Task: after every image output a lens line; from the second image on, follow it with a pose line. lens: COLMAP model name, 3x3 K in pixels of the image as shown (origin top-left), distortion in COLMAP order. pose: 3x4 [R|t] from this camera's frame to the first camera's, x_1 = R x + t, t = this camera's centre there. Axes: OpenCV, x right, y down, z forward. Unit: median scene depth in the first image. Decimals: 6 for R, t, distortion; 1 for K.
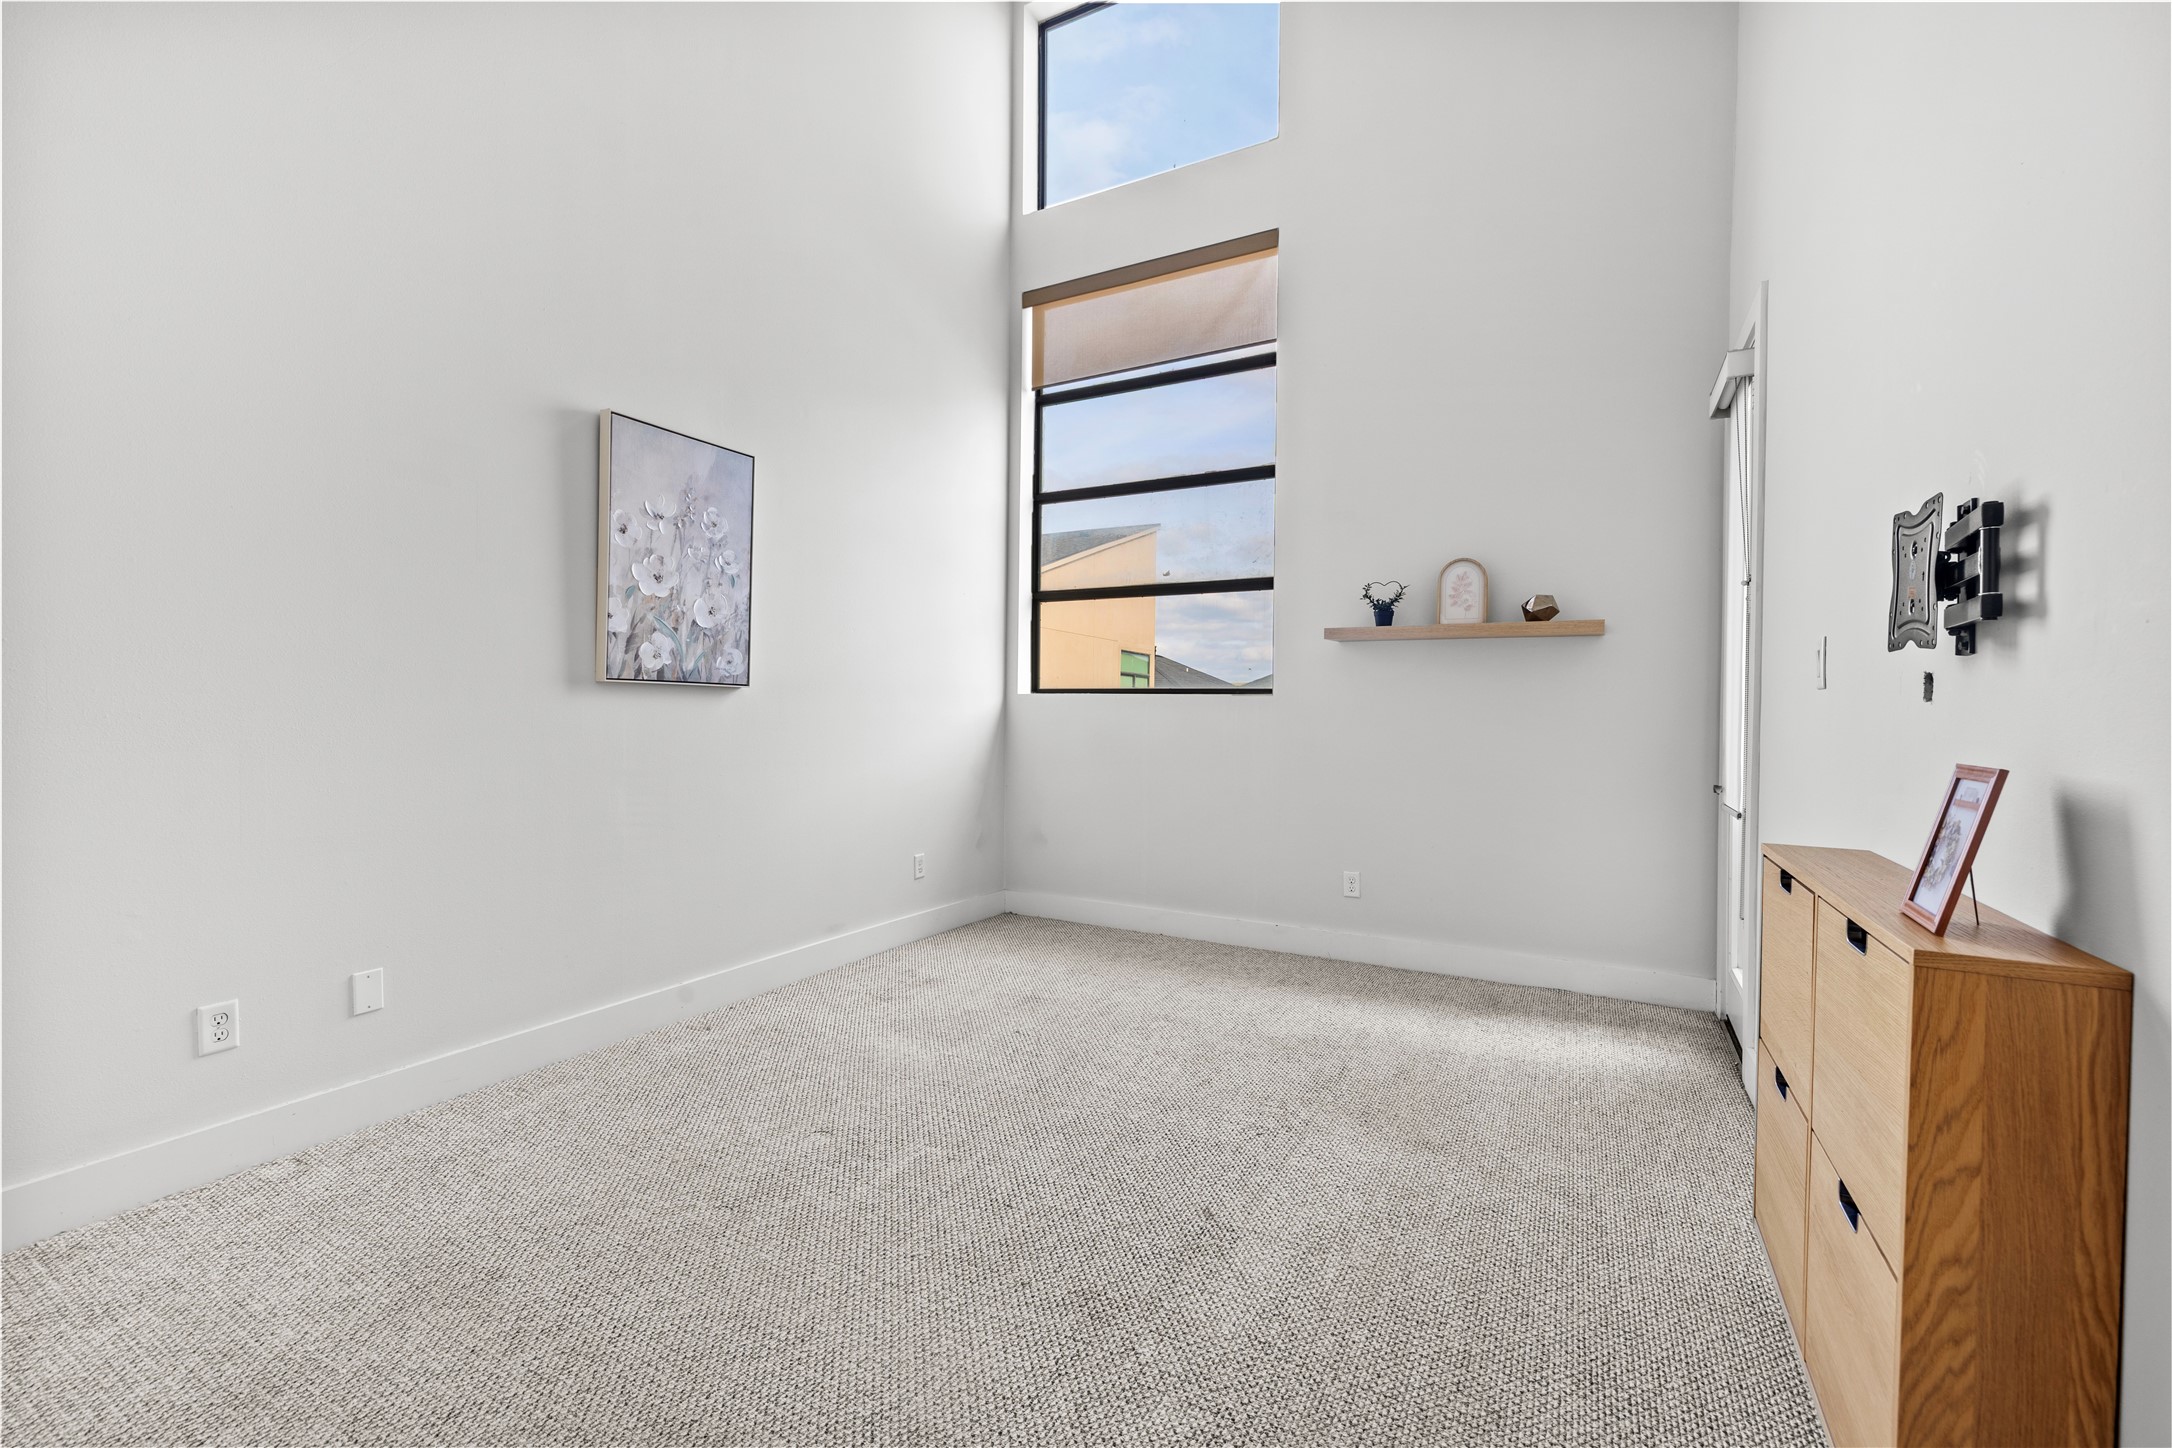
lens RADIAL K [[905.6, 0, 1080.9], [0, 905.6, 723.6], [0, 0, 1]] dist [0.000612, 0.000736]
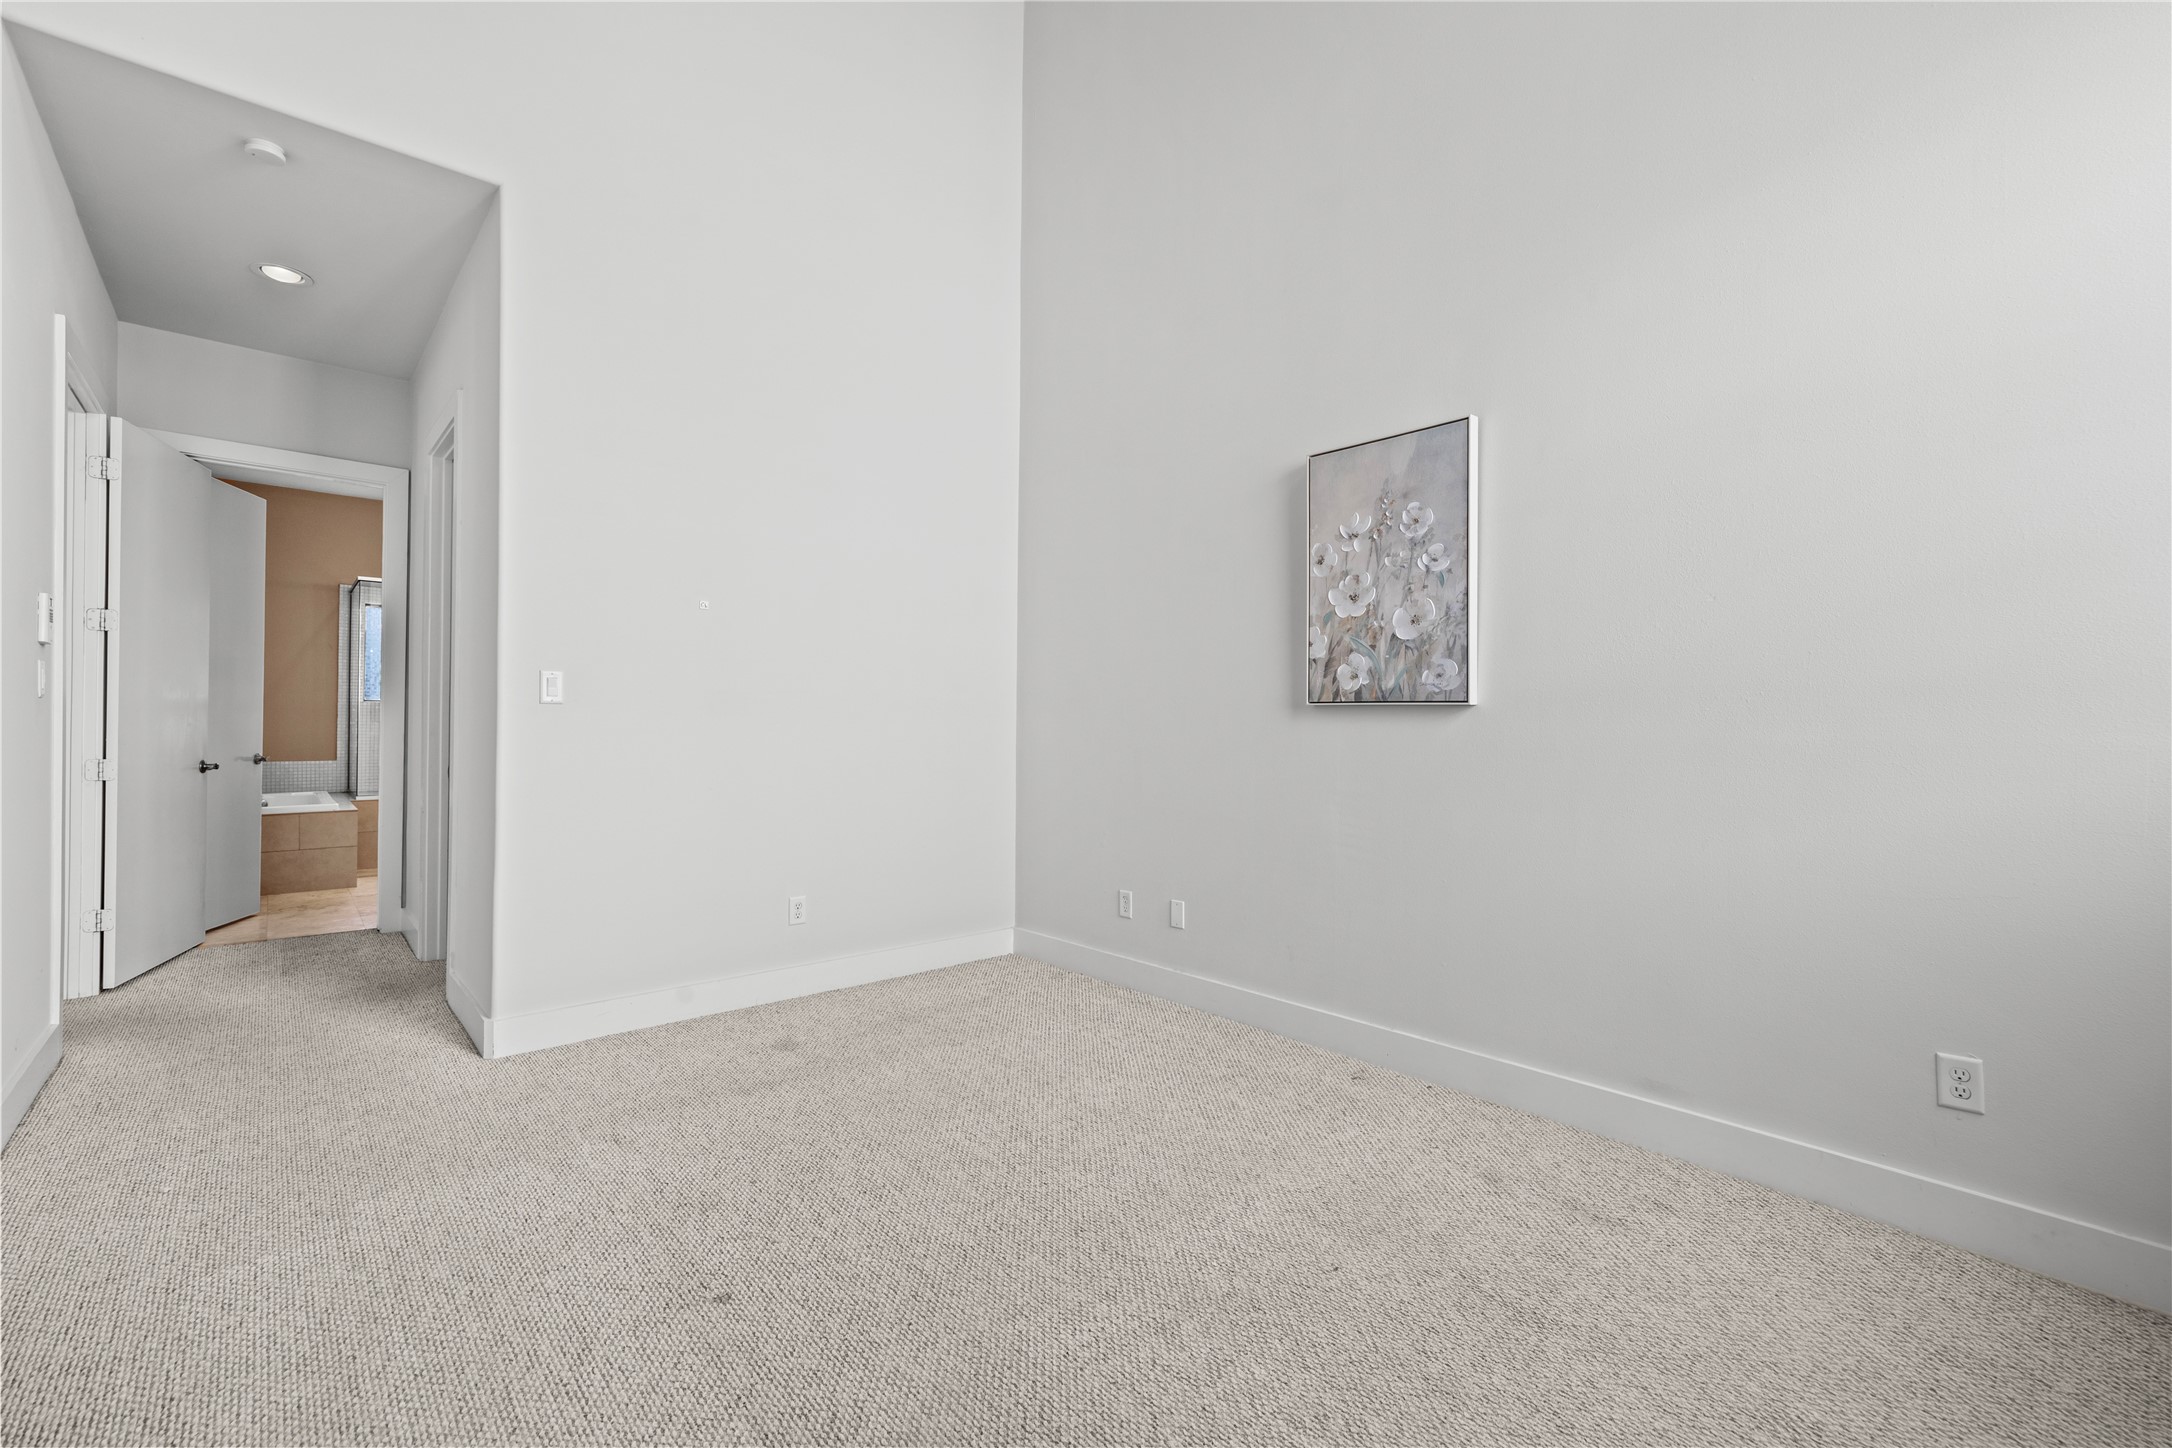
lens RADIAL K [[905.6, 0, 1080.9], [0, 905.6, 723.6], [0, 0, 1]] dist [0.000612, 0.000736]
pose [[-0.328504, -0.014649, -0.944389, 0.534135], [-0.025857, 0.999644, -0.006512, -0.009259], [0.944148, 0.022280, -0.328766, 0.996476]]
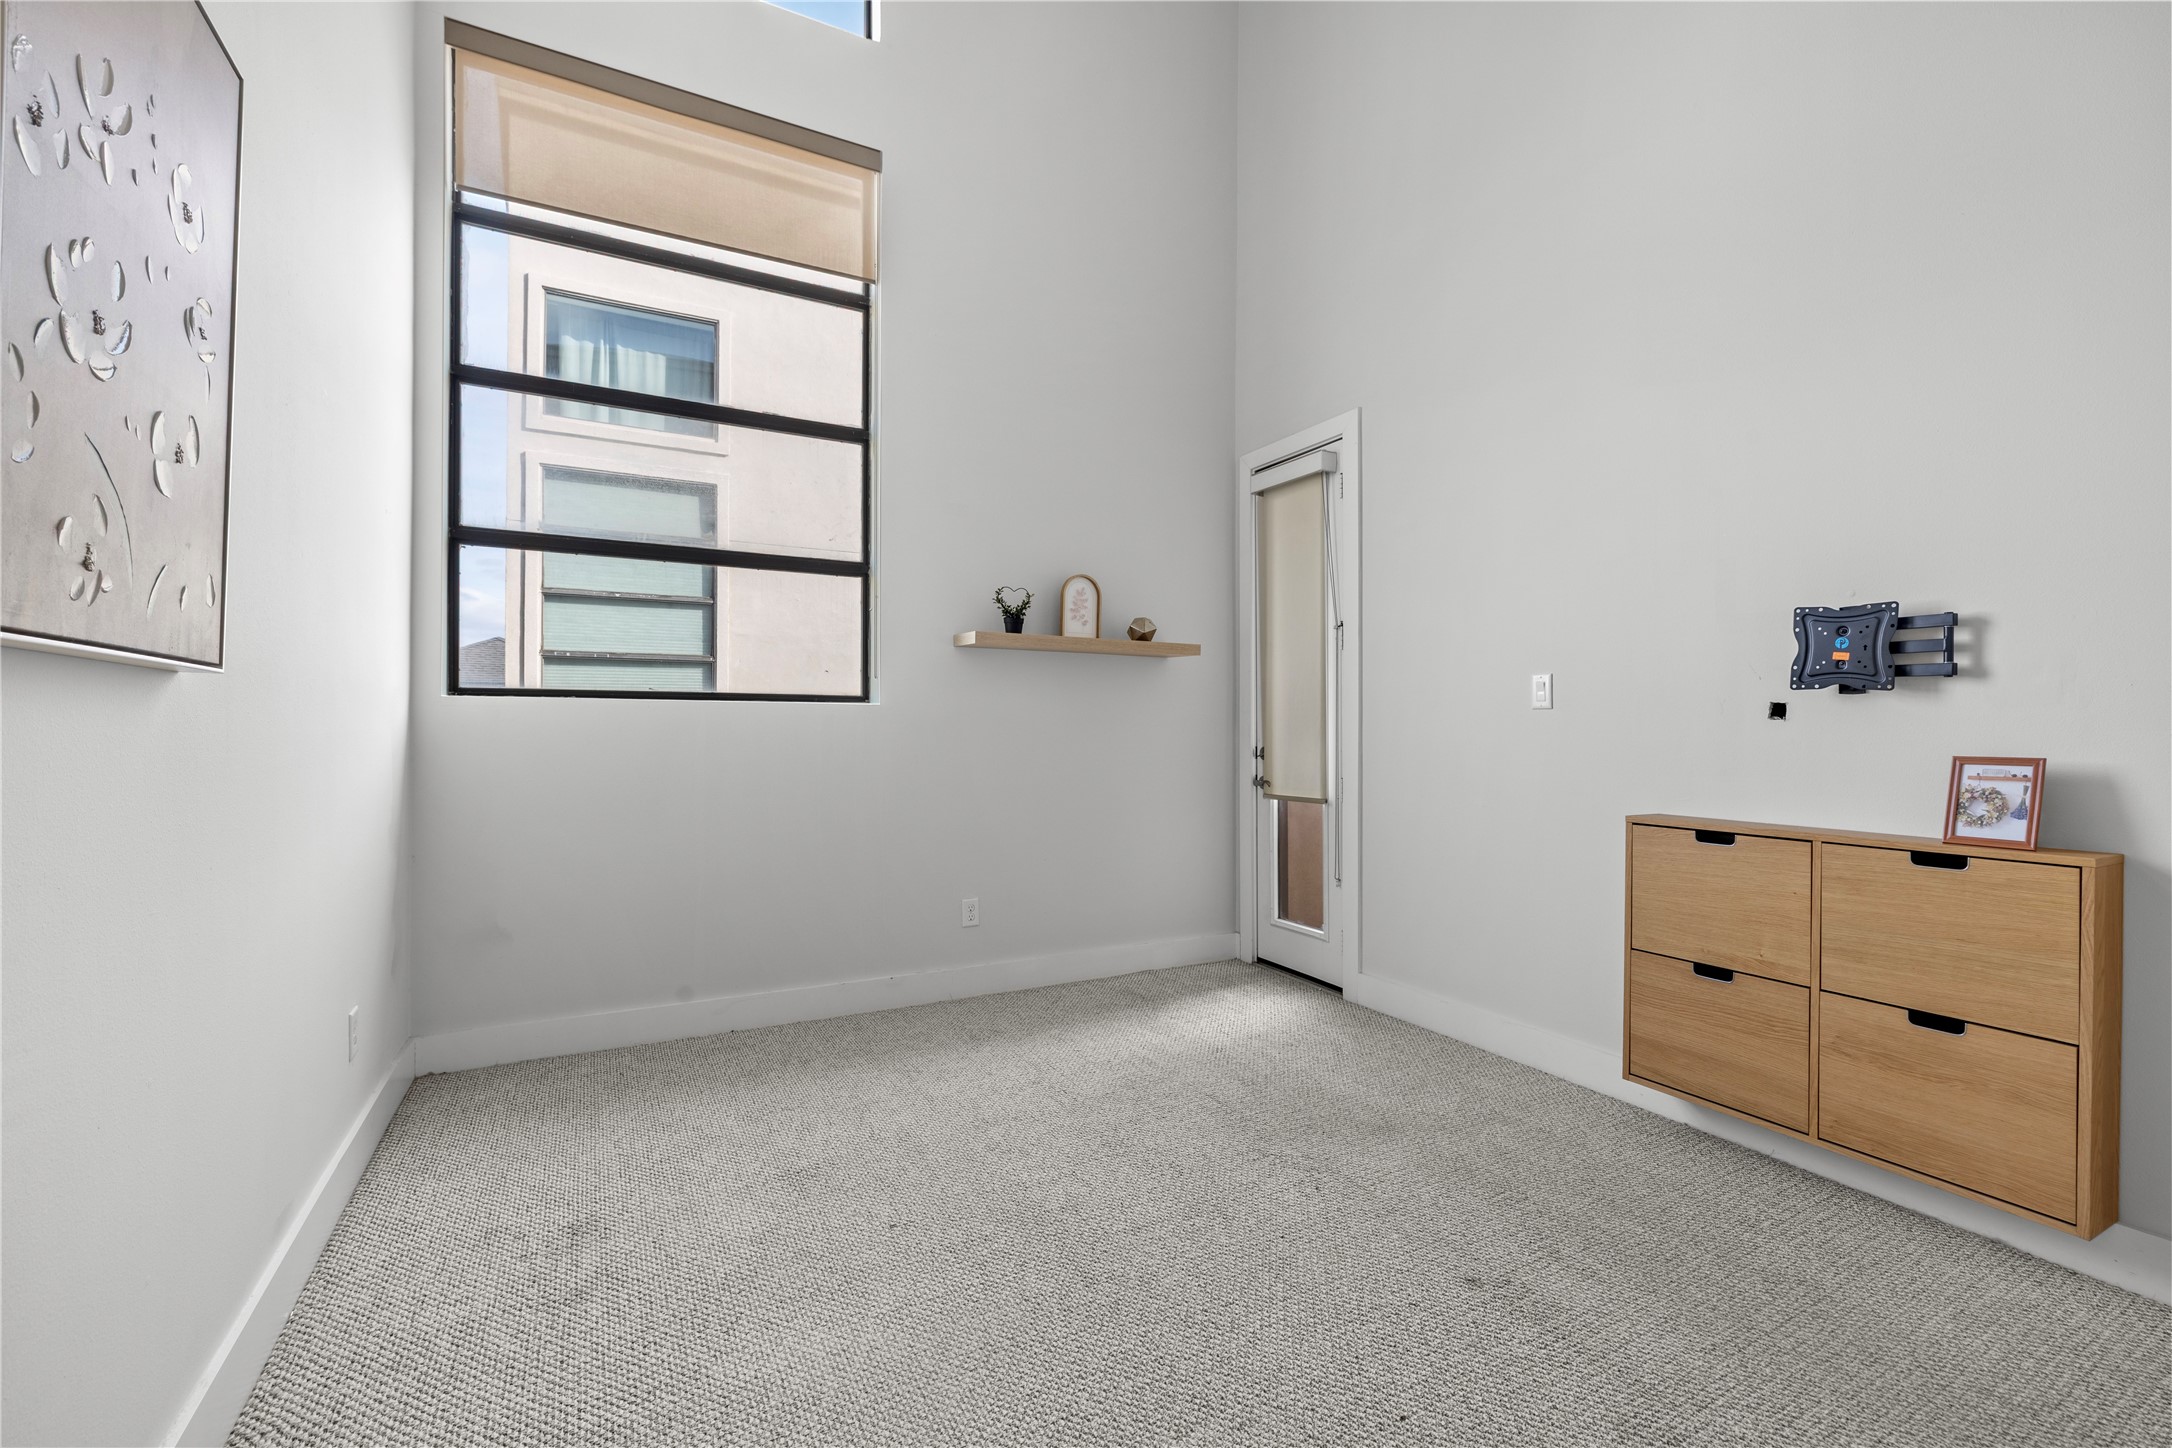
lens RADIAL K [[905.6, 0, 1080.9], [0, 905.6, 723.6], [0, 0, 1]] dist [0.000612, 0.000736]
pose [[0.543505, -0.005484, 0.839388, -0.517577], [0.012232, 0.999924, -0.001387, -0.013353], [-0.839317, 0.011021, 0.543531, 0.517044]]
